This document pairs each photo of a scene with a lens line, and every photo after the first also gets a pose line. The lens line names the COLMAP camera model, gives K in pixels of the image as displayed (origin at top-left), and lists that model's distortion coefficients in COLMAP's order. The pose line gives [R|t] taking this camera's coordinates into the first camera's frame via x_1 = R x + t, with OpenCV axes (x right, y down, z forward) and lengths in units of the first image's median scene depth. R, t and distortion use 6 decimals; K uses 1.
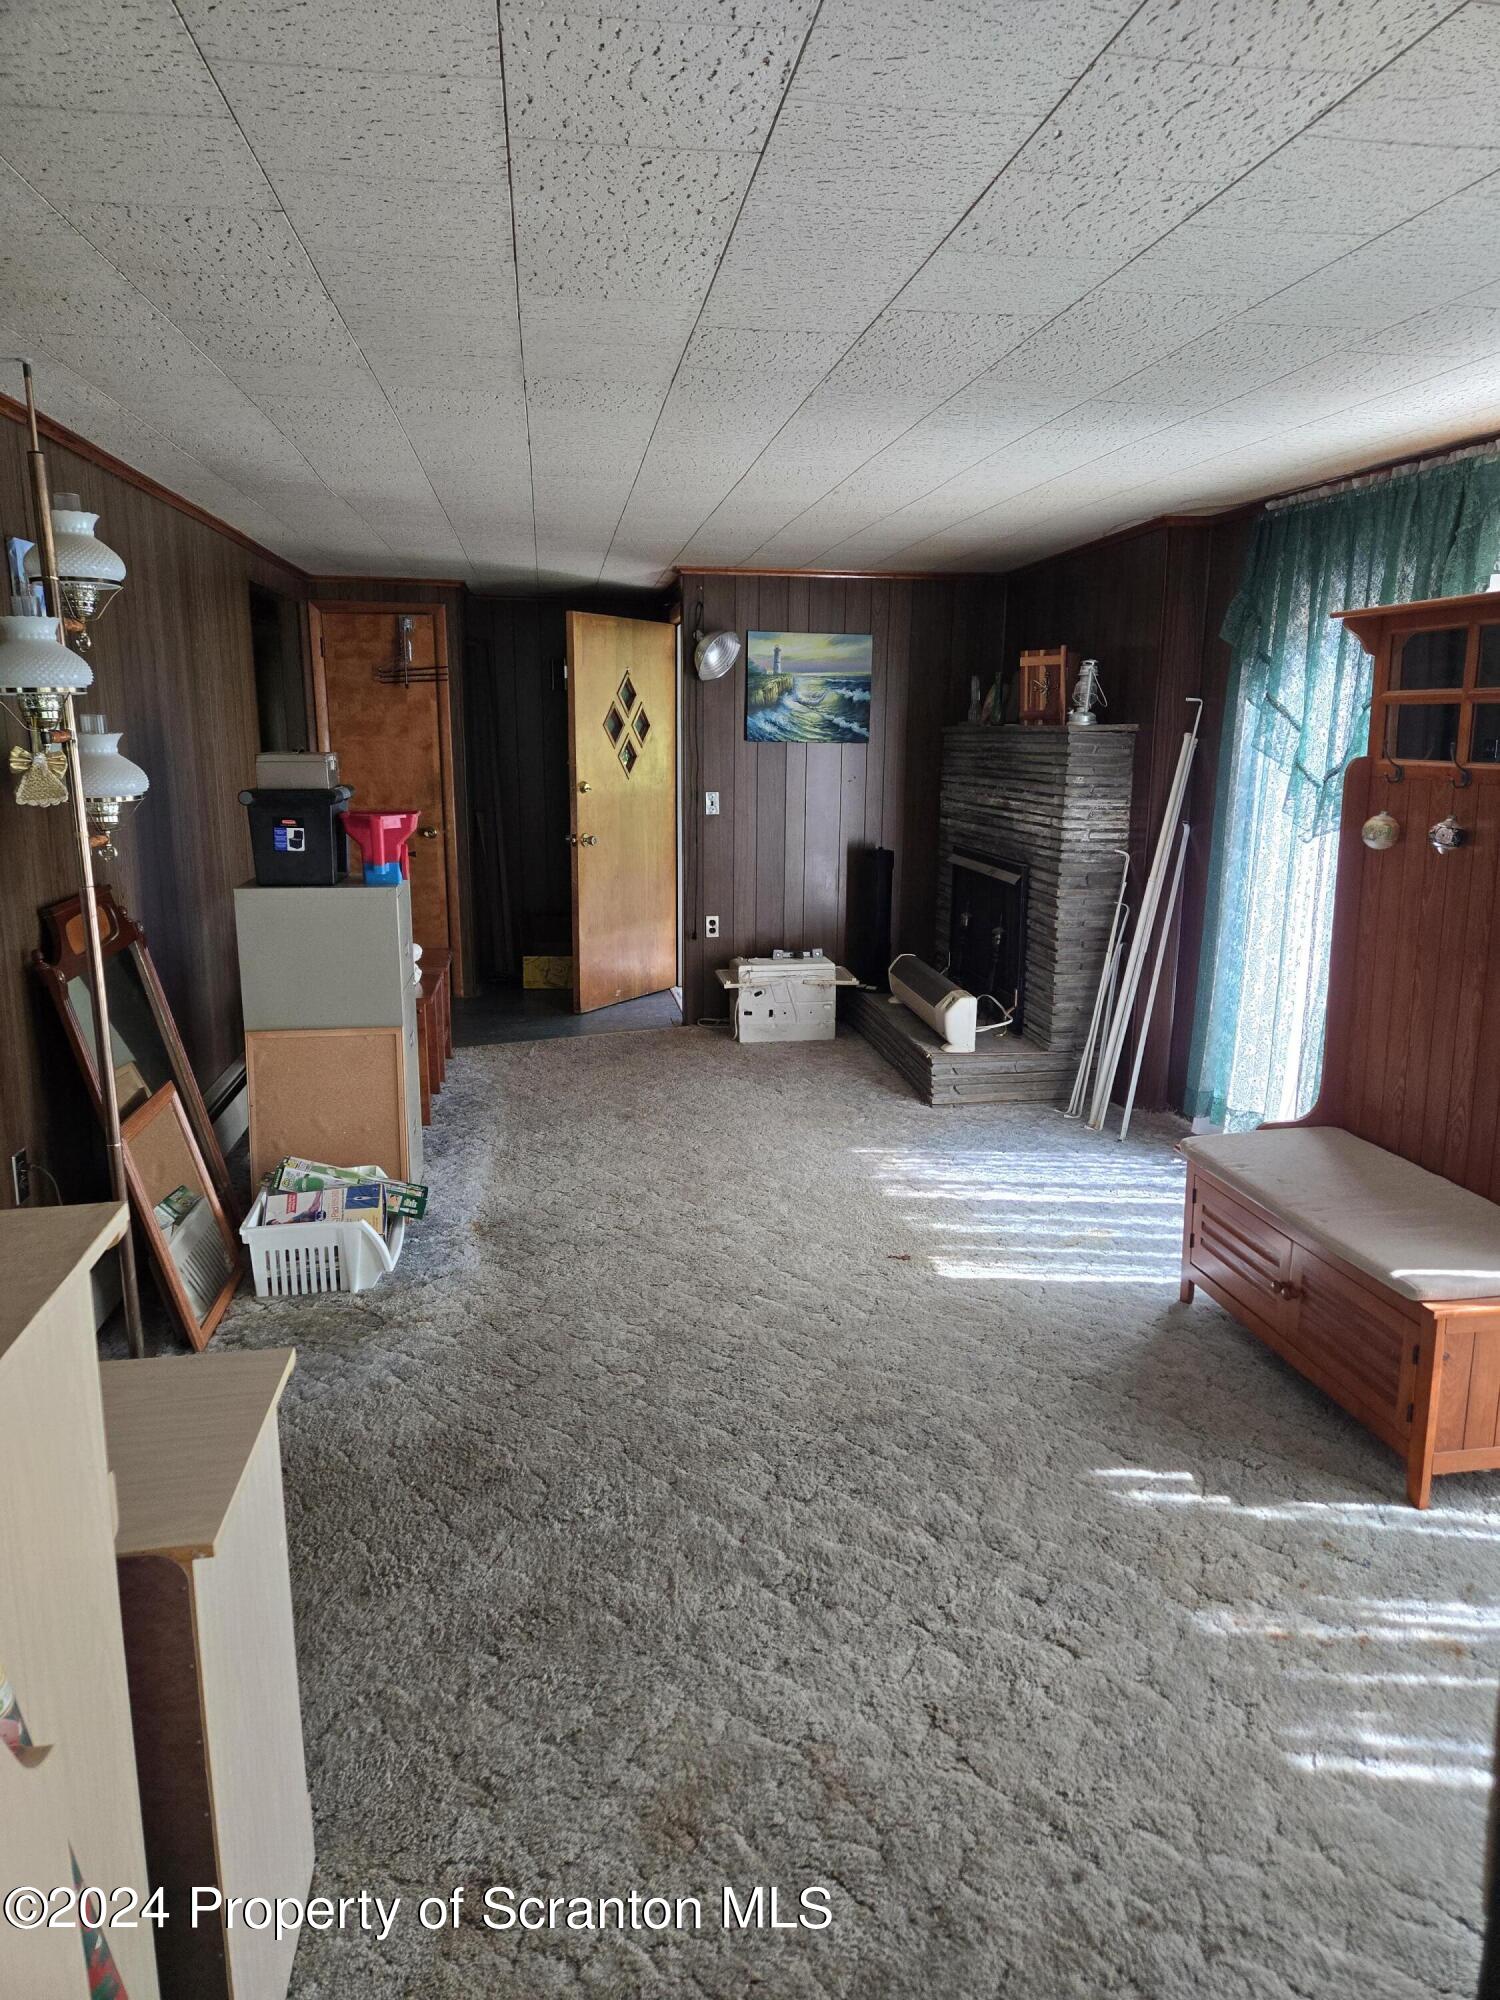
lens RADIAL K [[1347.6, 0, 750.0], [0, 1347.6, 1000.0], [0, 0, 1]] dist [0.086325, -0.080734]
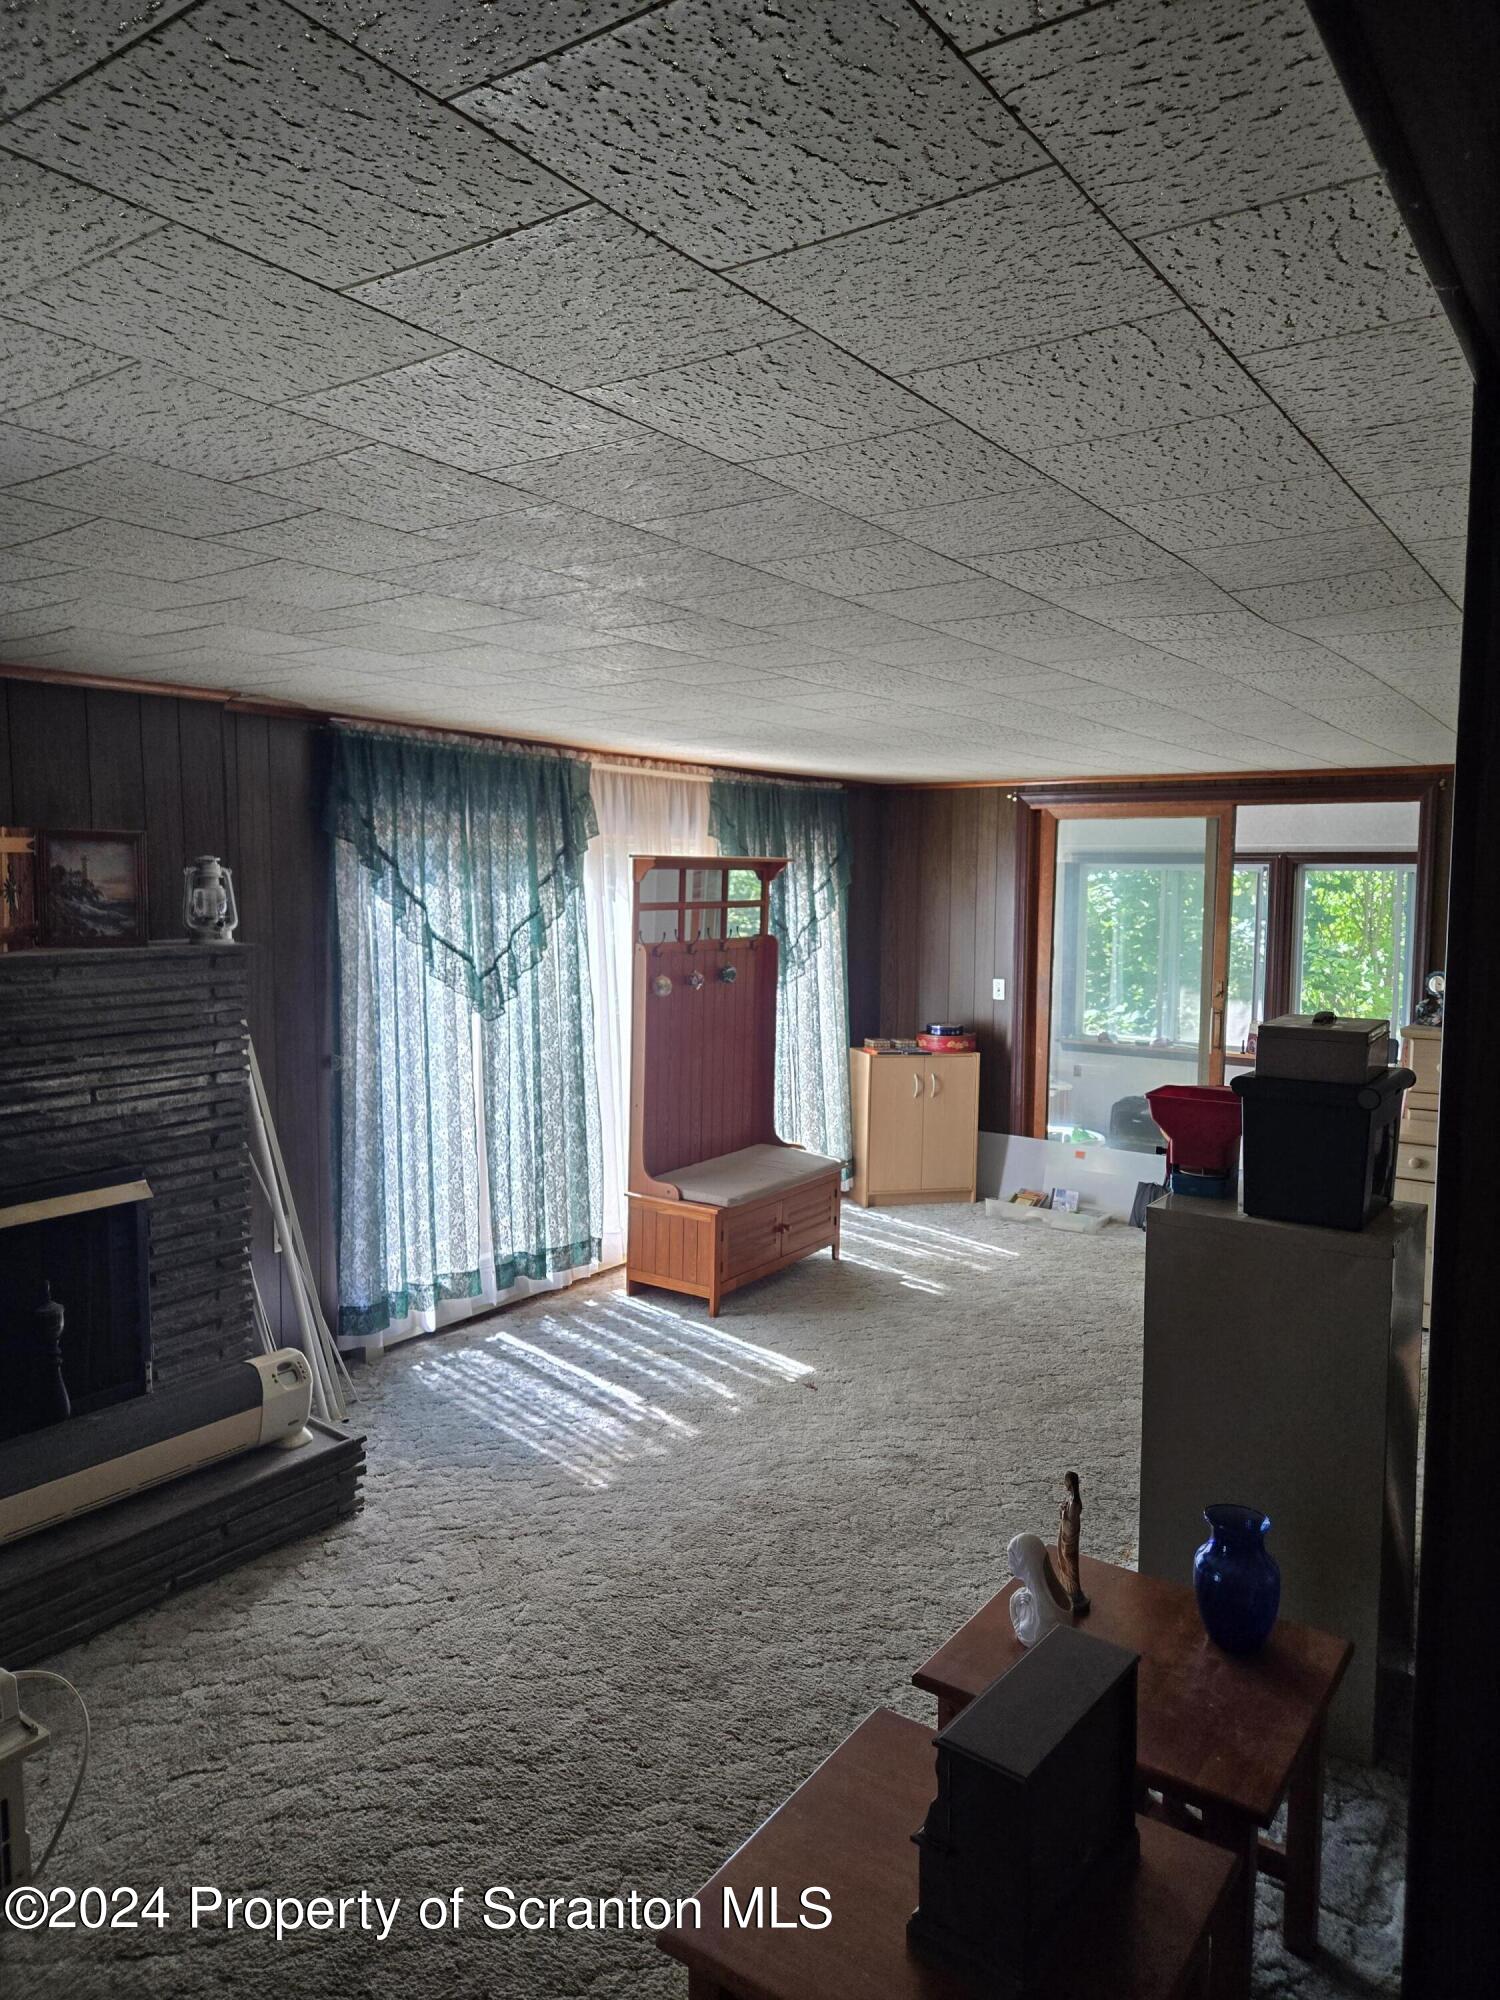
lens RADIAL K [[1347.6, 0, 750.0], [0, 1347.6, 1000.0], [0, 0, 1]] dist [0.086325, -0.080734]
pose [[-0.730272, -0.063794, 0.680171, -0.538261], [0.141587, 0.959879, 0.242044, -0.360146], [-0.668323, 0.273062, -0.691941, 1.547193]]
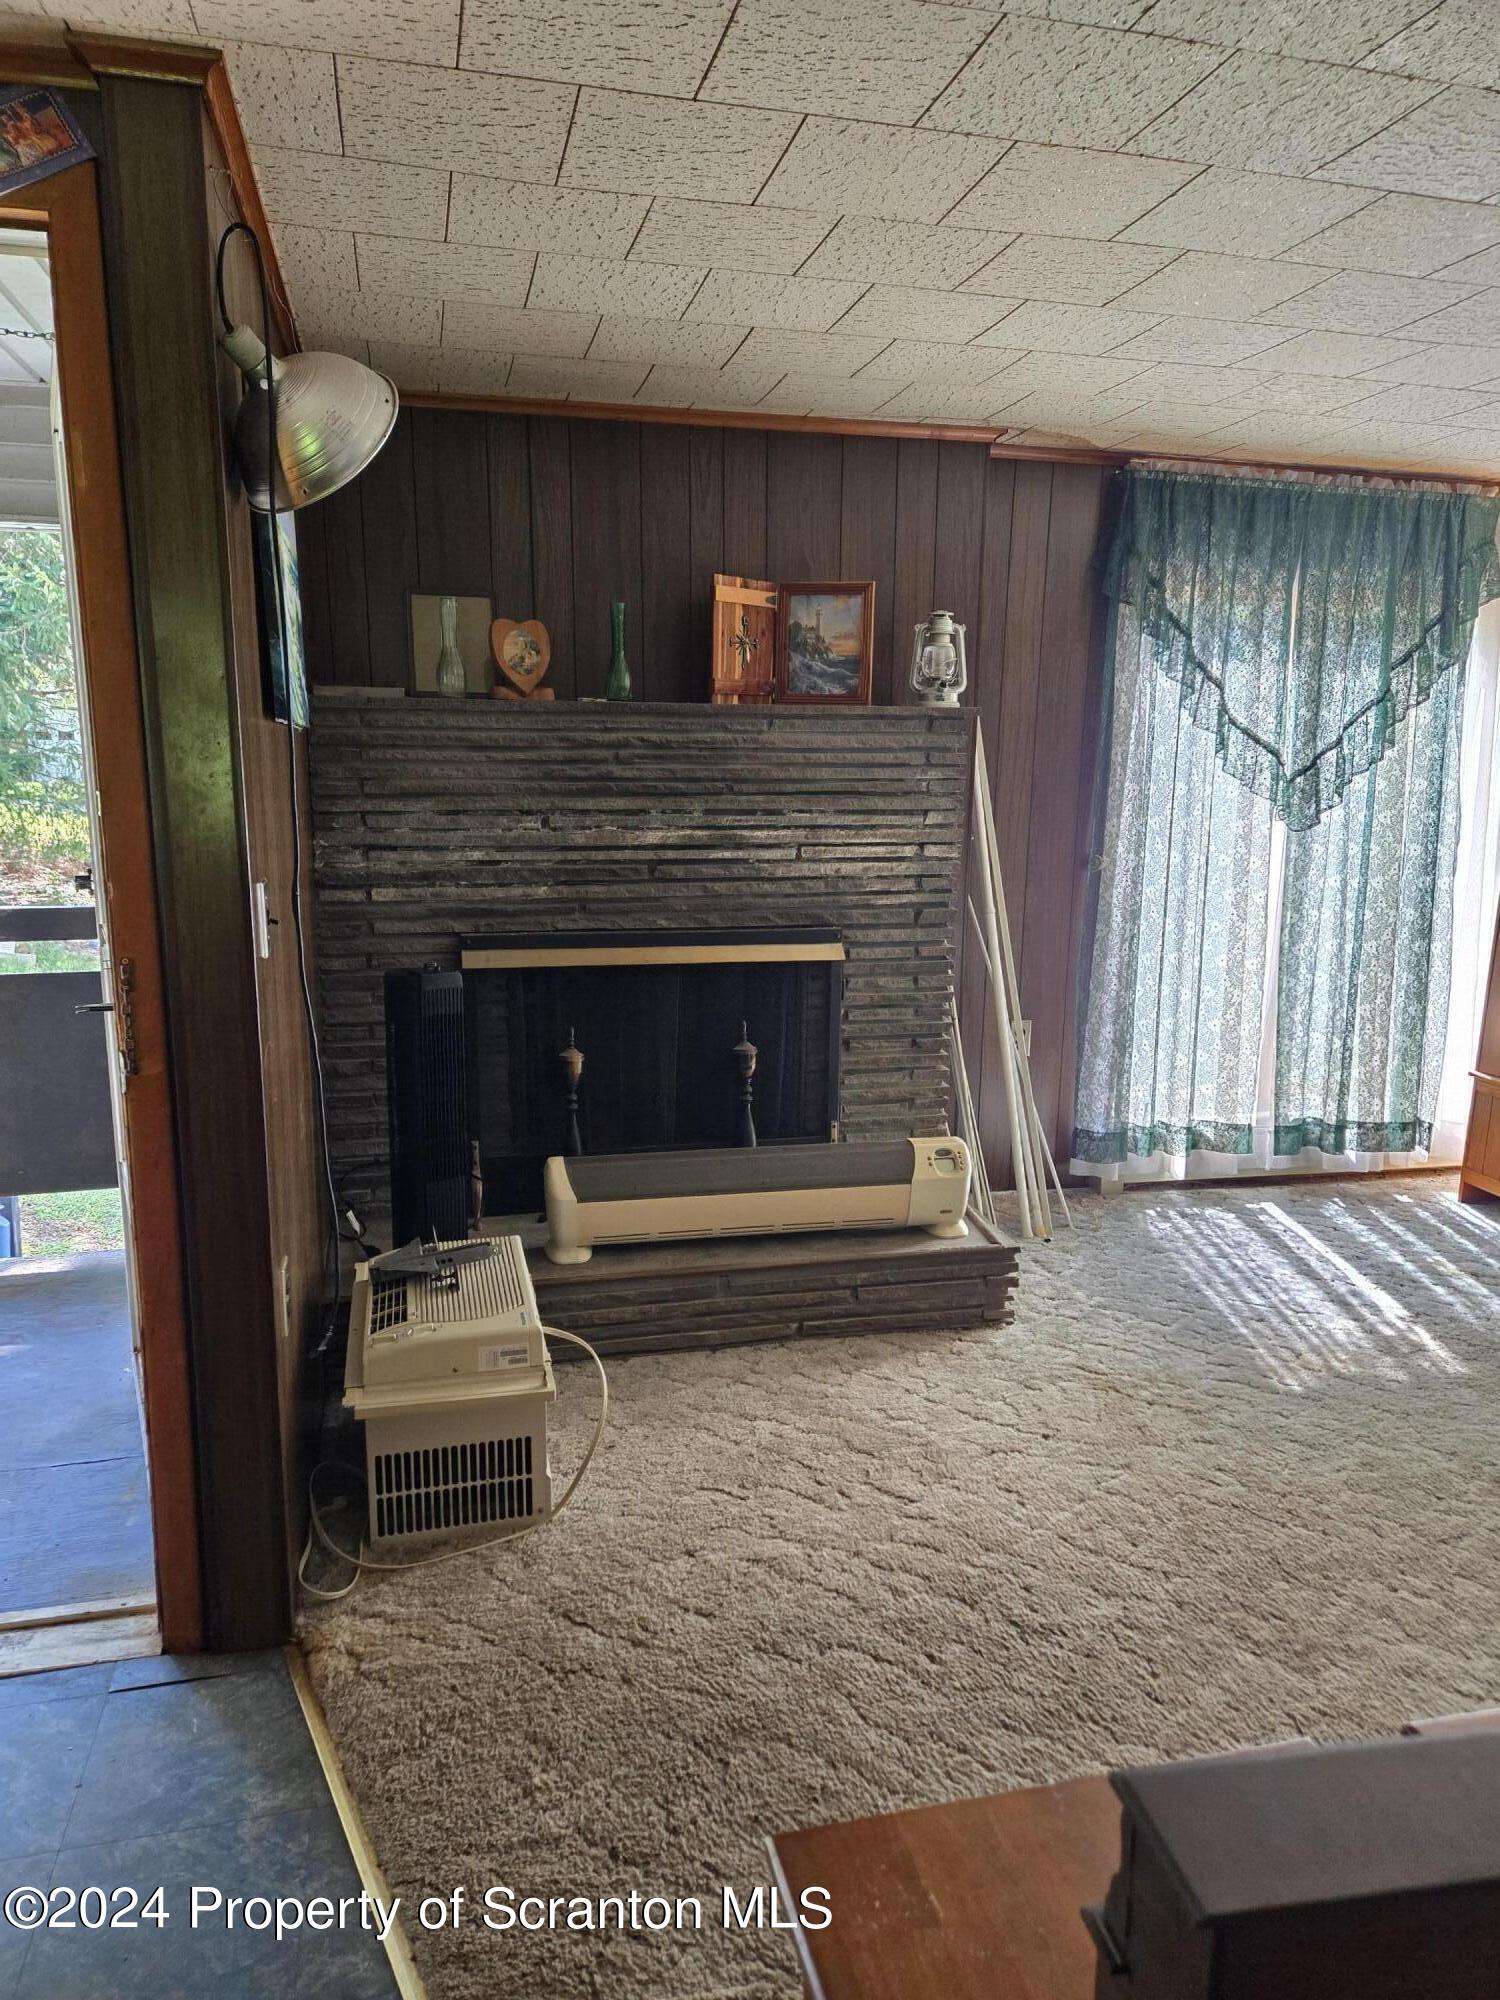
lens RADIAL K [[1333.1, 0, 745.9], [0, 1333.1, 1029.0], [0, 0, 1]] dist [0.080690, -0.083283]
pose [[-0.092543, -0.193307, 0.976764, -0.511050], [0.198841, 0.957627, 0.208359, -0.242433], [-0.975653, 0.213503, -0.050184, 1.365479]]
